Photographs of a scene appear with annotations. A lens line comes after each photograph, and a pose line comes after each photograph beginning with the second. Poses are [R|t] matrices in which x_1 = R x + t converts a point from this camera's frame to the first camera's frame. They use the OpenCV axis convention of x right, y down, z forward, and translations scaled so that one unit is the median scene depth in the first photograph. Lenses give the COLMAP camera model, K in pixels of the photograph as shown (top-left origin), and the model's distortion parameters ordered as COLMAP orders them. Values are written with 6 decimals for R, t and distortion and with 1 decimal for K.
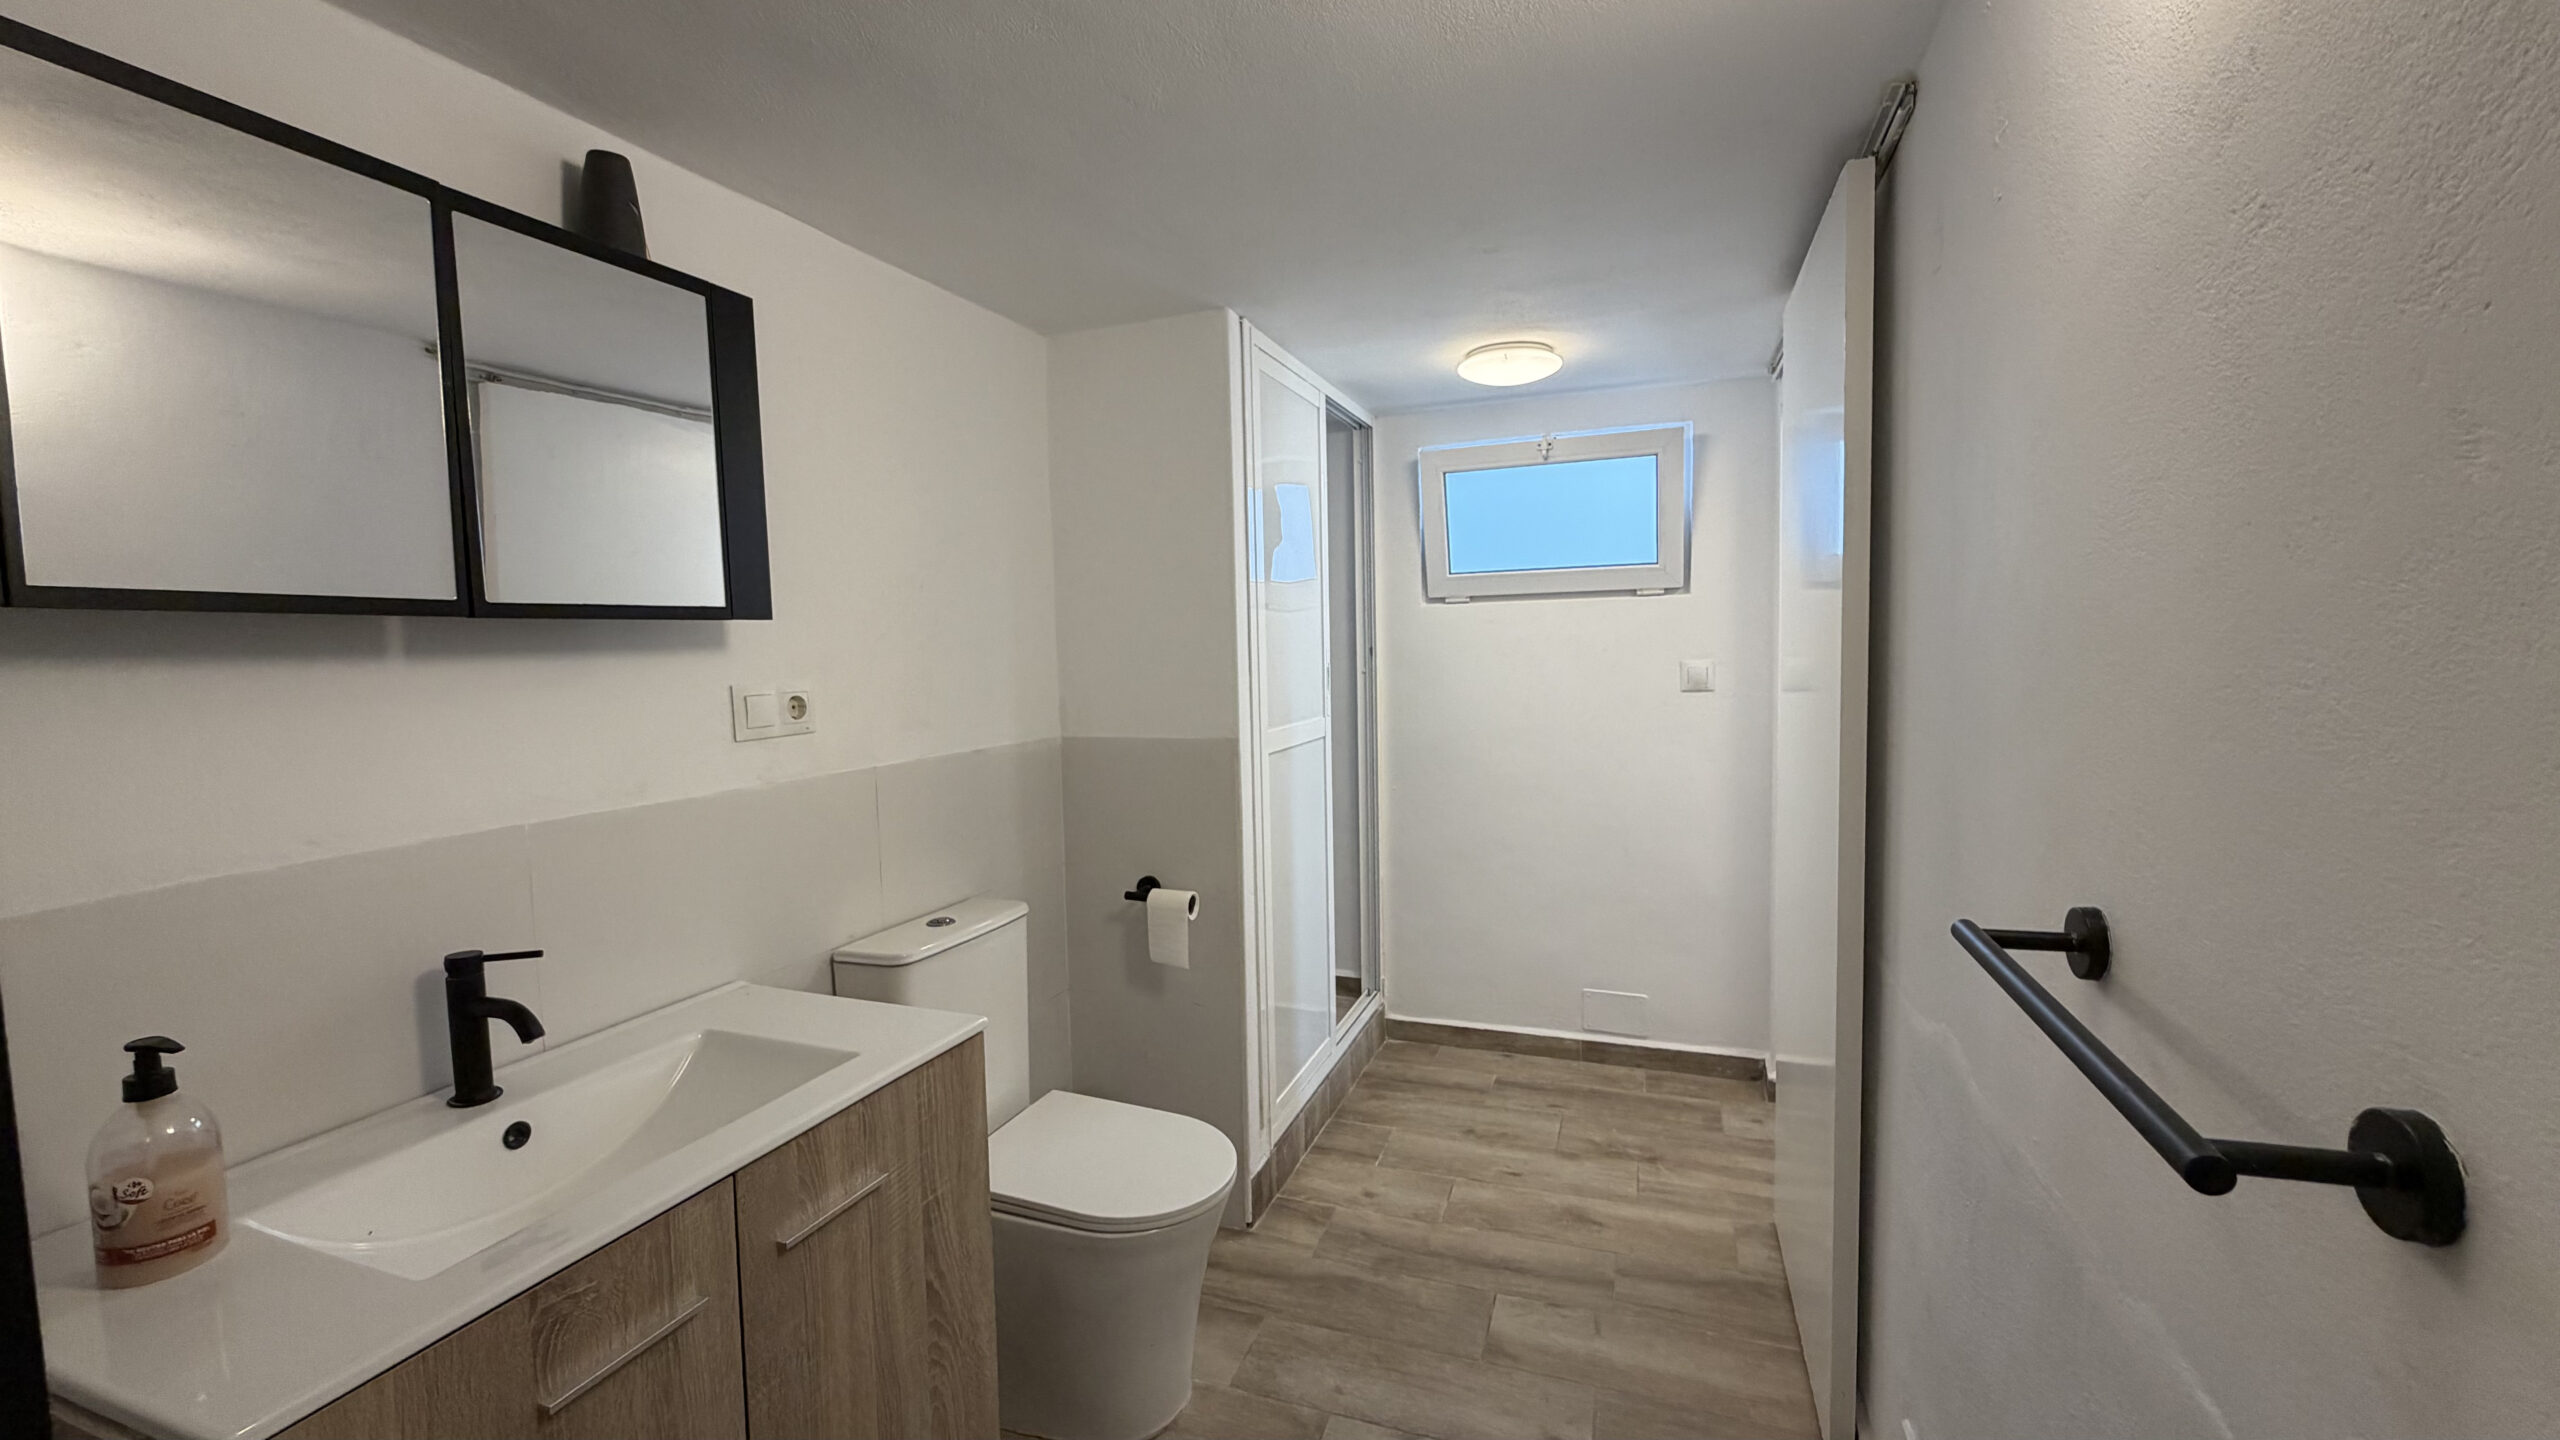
lens RADIAL K [[1021.8, 0, 1271.5], [0, 1021.8, 721.0], [0, 0, 1]] dist [0.000847, -0.000133]
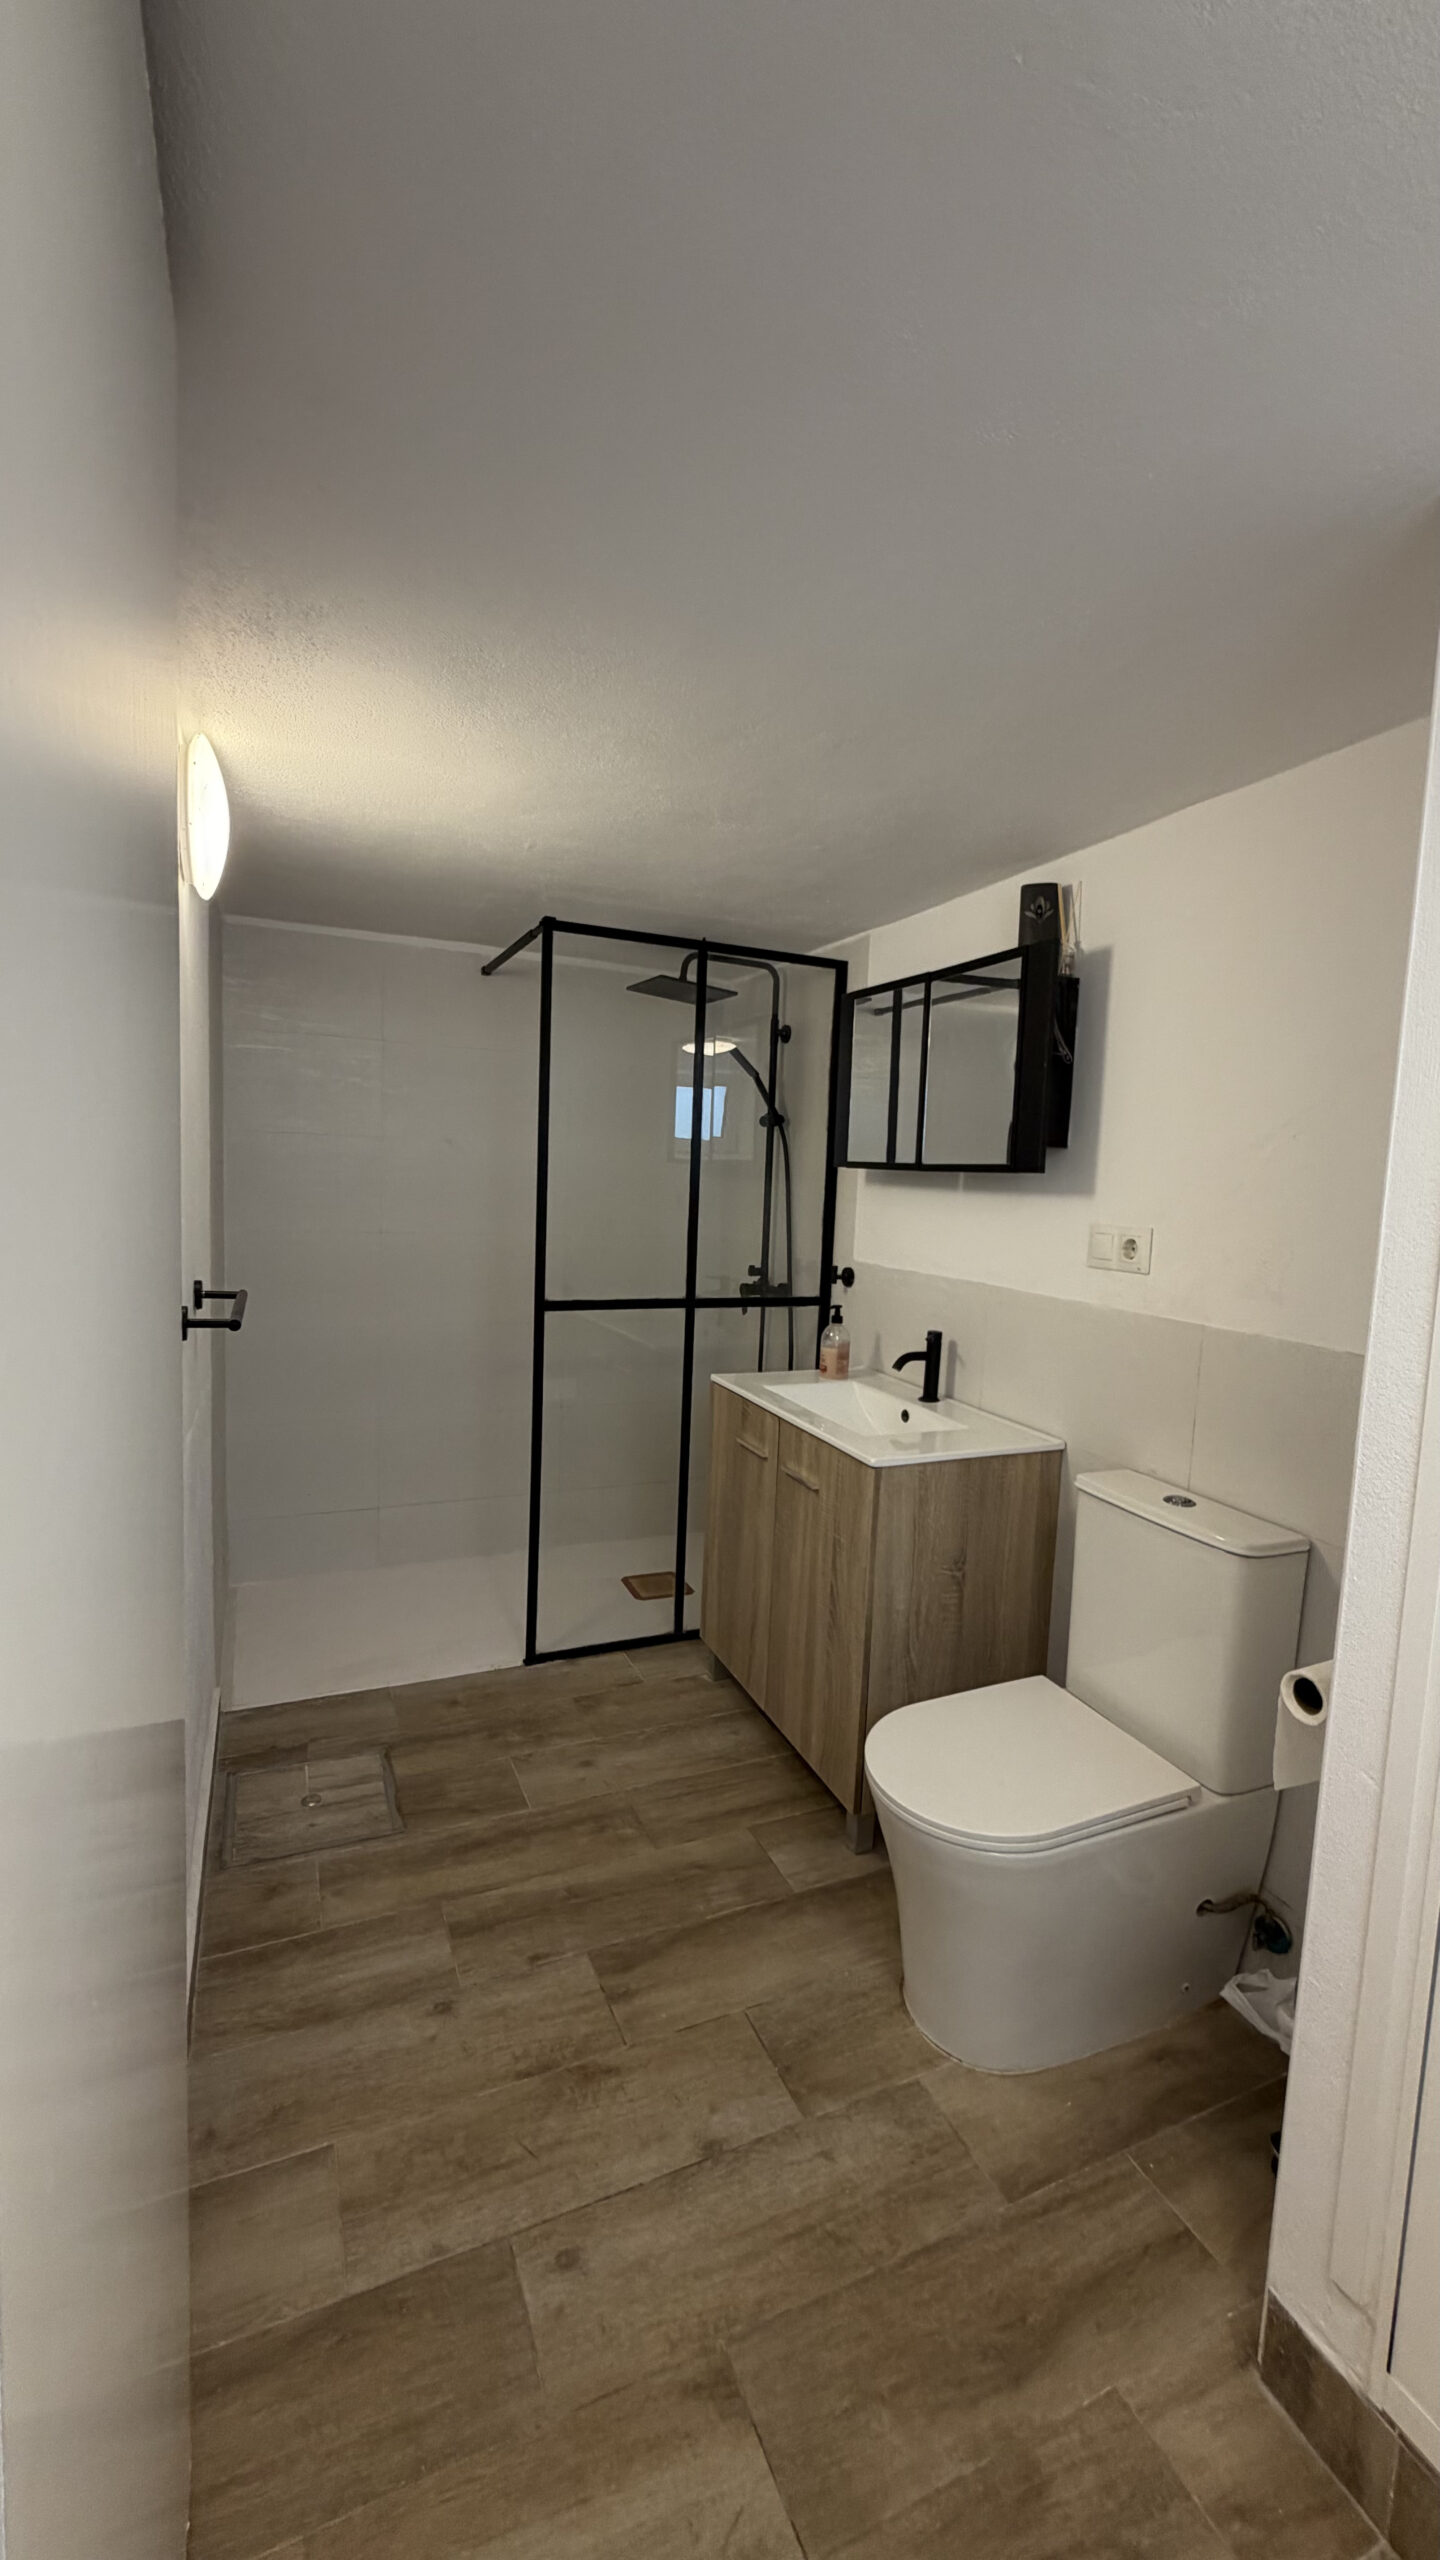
lens RADIAL K [[1021.8, 0, 719.2], [0, 1021.8, 1271.3], [0, 0, 1]] dist [0.000847, -0.000133]
pose [[-0.718158, 0.058210, -0.693442, 0.715285], [-0.082116, 0.982444, 0.167513, -0.152304], [0.691018, 0.177243, -0.700770, 1.564397]]
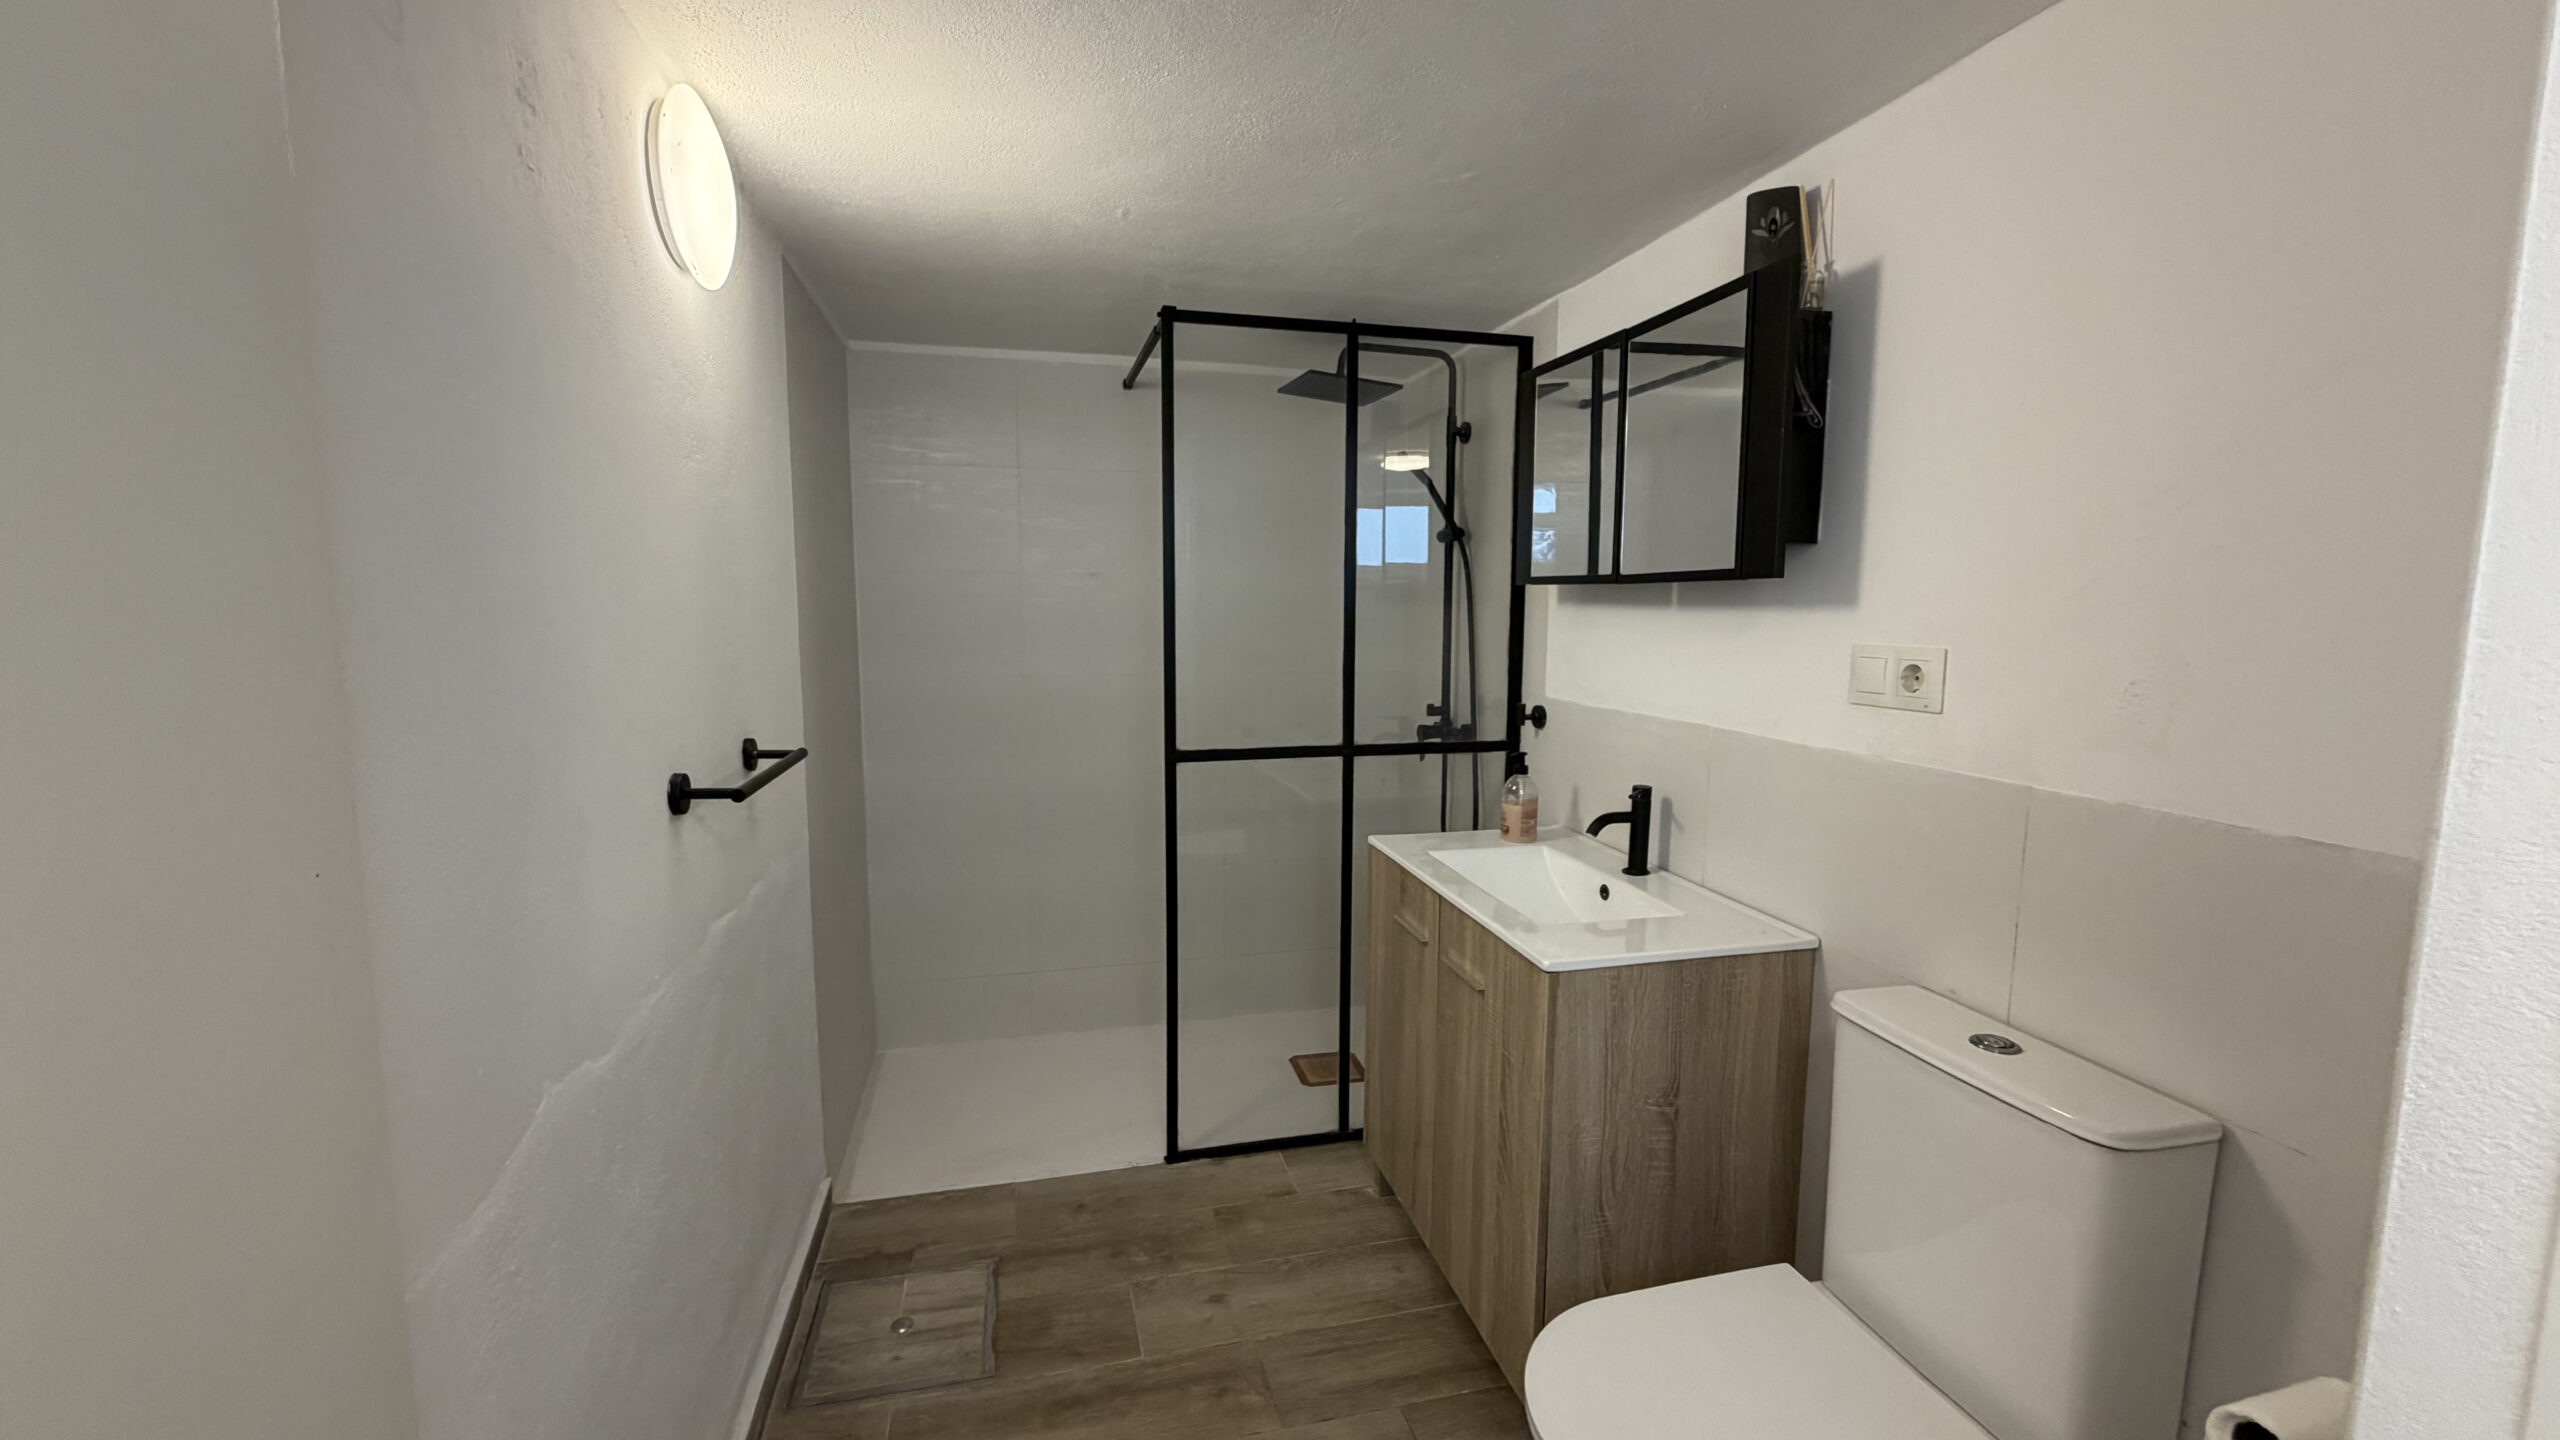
lens RADIAL K [[1021.8, 0, 1271.5], [0, 1021.8, 721.0], [0, 0, 1]] dist [0.000847, -0.000133]
pose [[-0.825158, 0.081416, -0.559004, 0.465580], [-0.033484, 0.980771, 0.192270, -0.128865], [0.563909, 0.177370, -0.806565, 1.449381]]
